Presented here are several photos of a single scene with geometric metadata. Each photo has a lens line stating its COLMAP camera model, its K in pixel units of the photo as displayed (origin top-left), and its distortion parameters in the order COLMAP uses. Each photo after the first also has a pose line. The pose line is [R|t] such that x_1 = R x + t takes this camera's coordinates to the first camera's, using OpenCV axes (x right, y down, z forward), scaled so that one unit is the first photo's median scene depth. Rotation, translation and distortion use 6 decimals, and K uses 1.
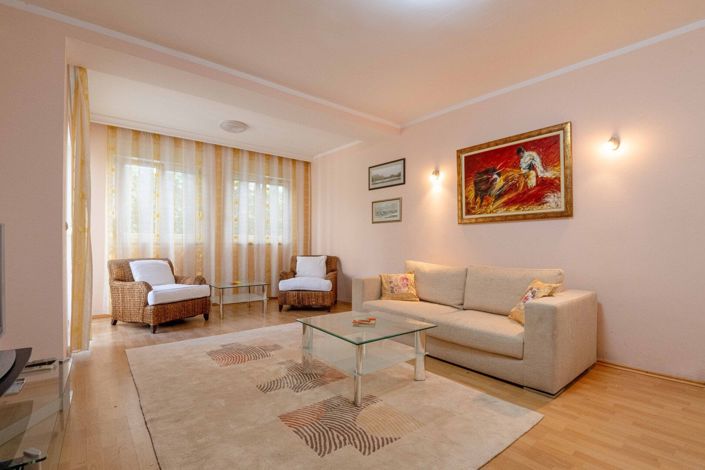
lens RADIAL K [[335.4, 0, 353.9], [0, 335.4, 241.4], [0, 0, 1]] dist [0.002820, 0.000150]
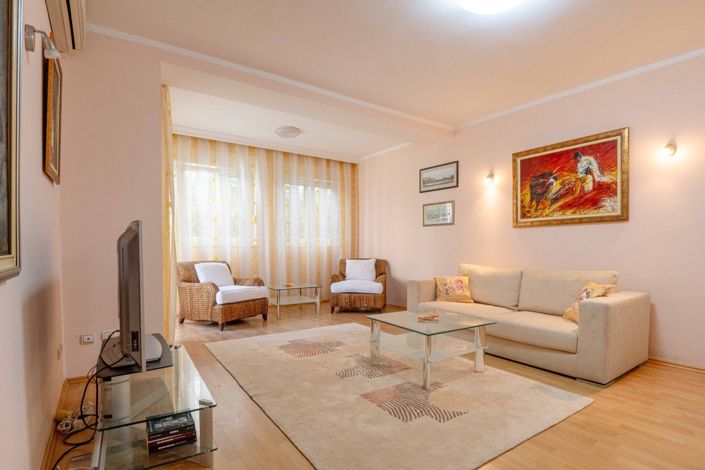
lens RADIAL K [[364.5, 0, 370.4], [0, 364.5, 256.8], [0, 0, 1]] dist [-0.004338, -0.001109]
pose [[0.998687, 0.001368, -0.051208, -0.071965], [0.000384, 0.999416, 0.034181, -0.000825], [0.051225, -0.034156, 0.998103, -0.138505]]
